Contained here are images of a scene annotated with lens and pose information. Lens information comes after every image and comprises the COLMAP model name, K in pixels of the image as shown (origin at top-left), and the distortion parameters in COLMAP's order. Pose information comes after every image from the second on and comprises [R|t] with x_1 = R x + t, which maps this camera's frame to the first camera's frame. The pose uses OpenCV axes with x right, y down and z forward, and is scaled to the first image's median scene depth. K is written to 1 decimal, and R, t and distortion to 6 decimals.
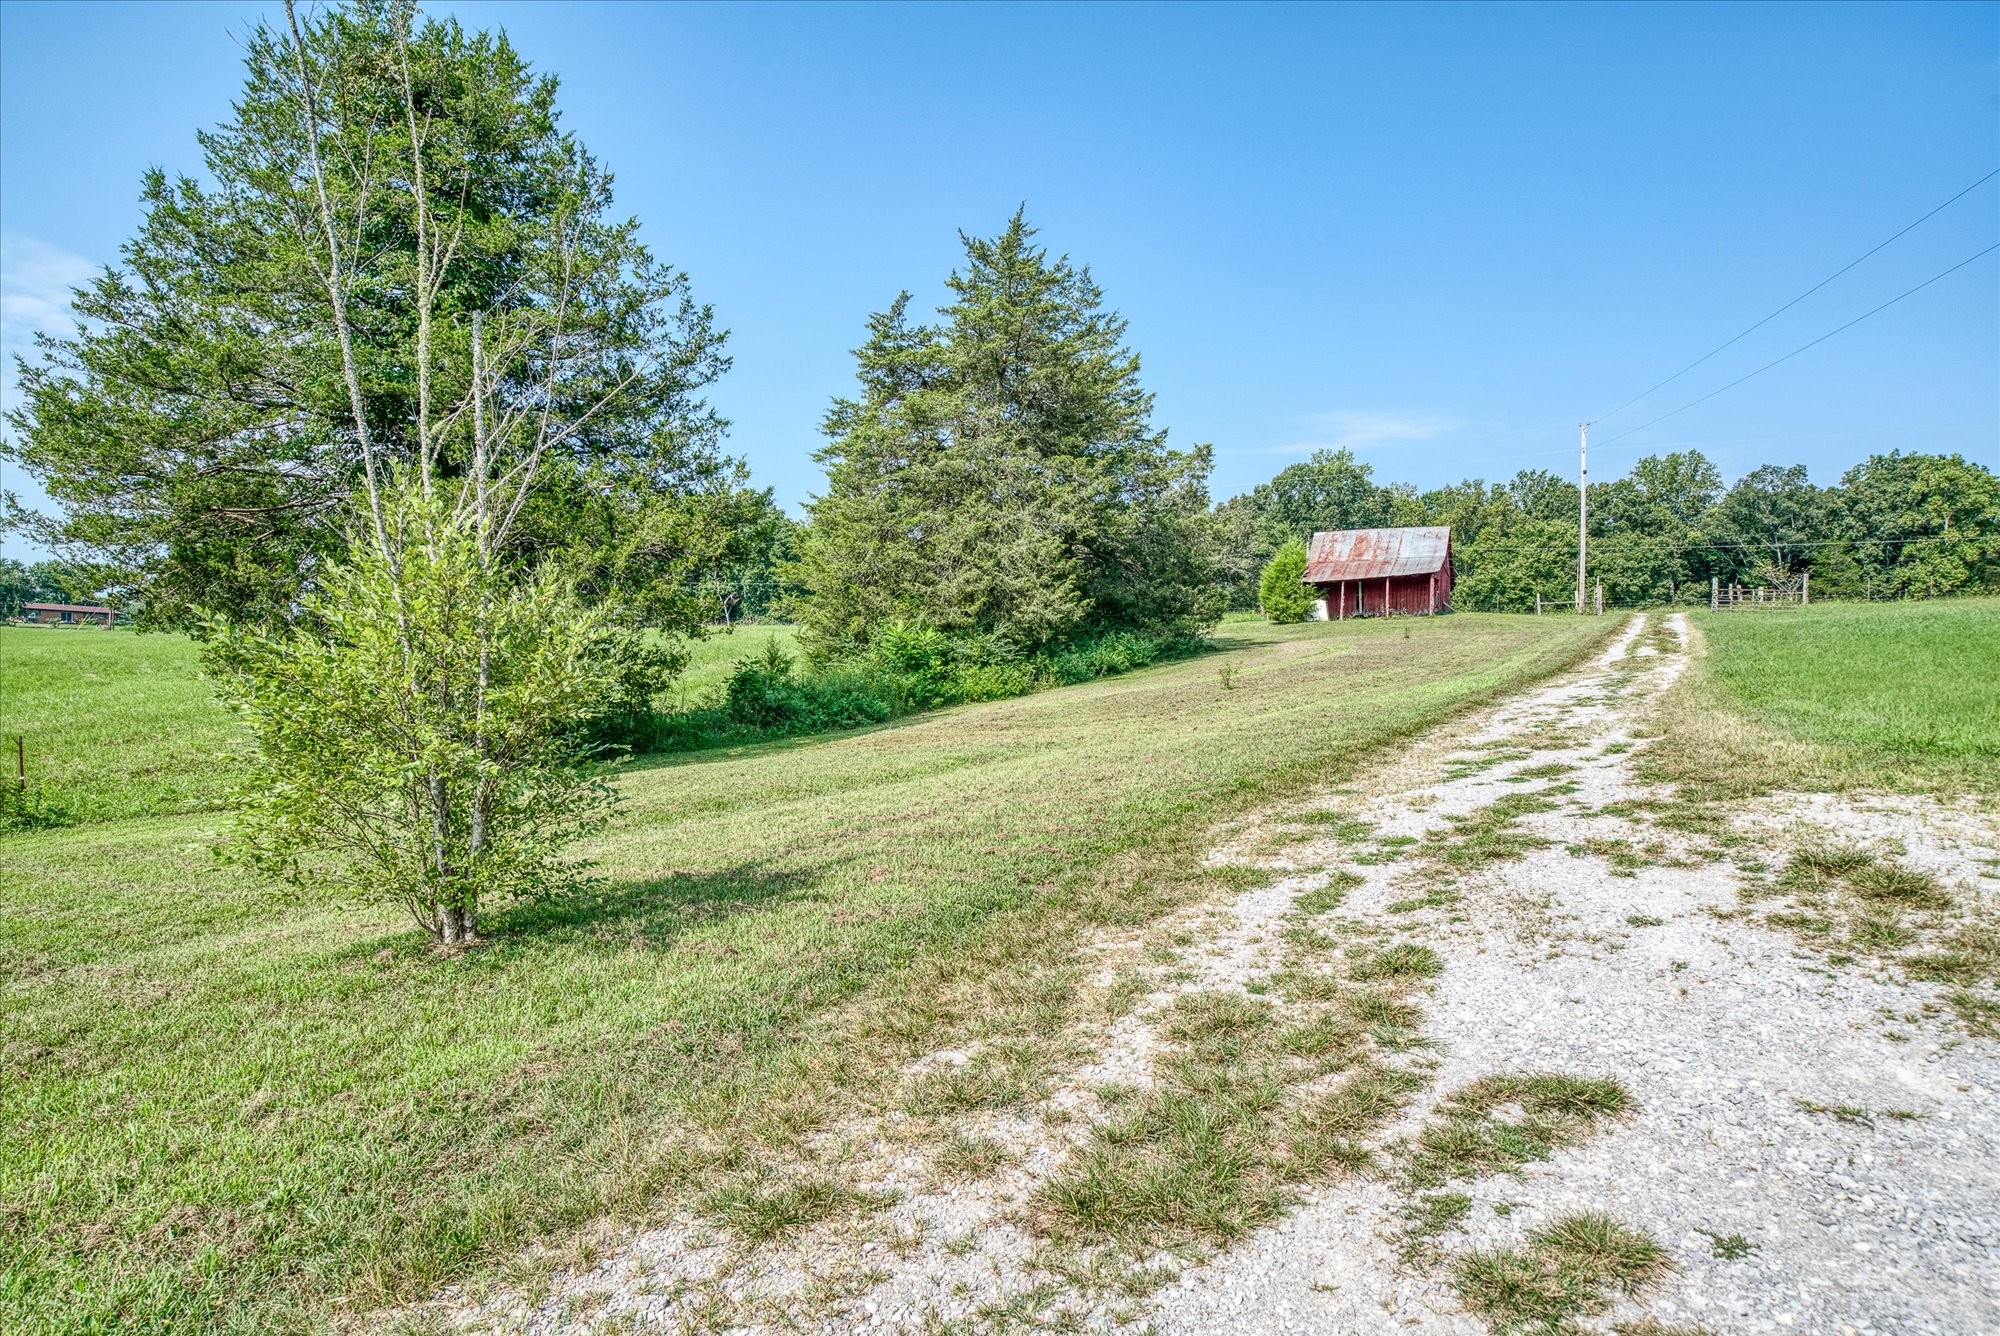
lens RADIAL K [[1110.1, 0, 992.7], [0, 1110.1, 678.0], [0, 0, 1]] dist [0.028422, 0.003593]
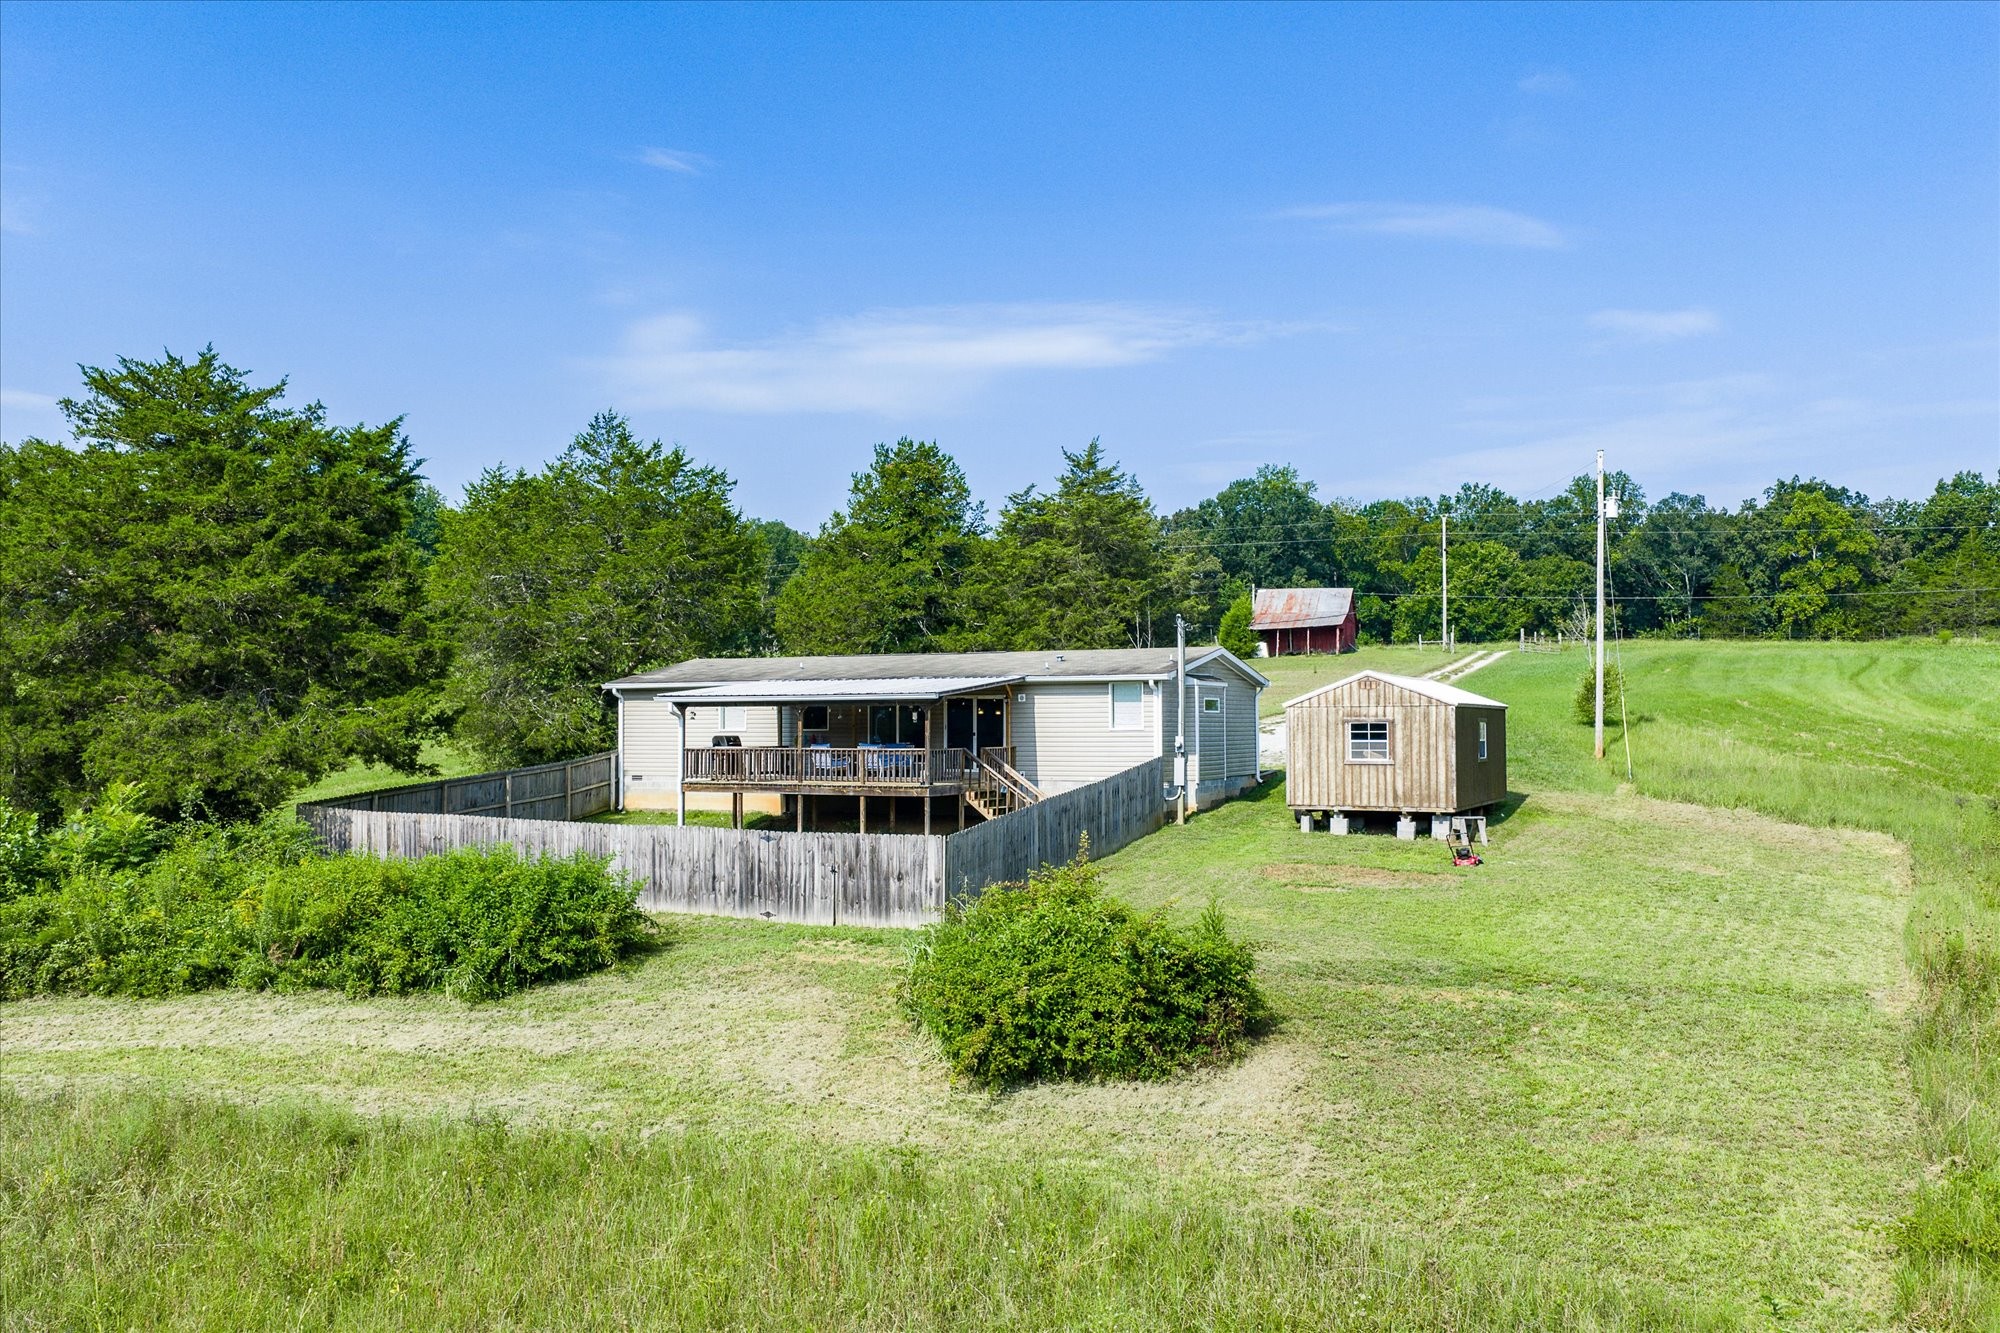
lens RADIAL K [[1645.4, 0, 995.8], [0, 1645.4, 673.5], [0, 0, 1]] dist [0.003430, -0.008422]
pose [[0.992839, -0.004266, 0.119385, -0.128580], [0.006175, 0.999859, -0.015626, -0.000392], [-0.119301, 0.016251, 0.992725, -0.455232]]
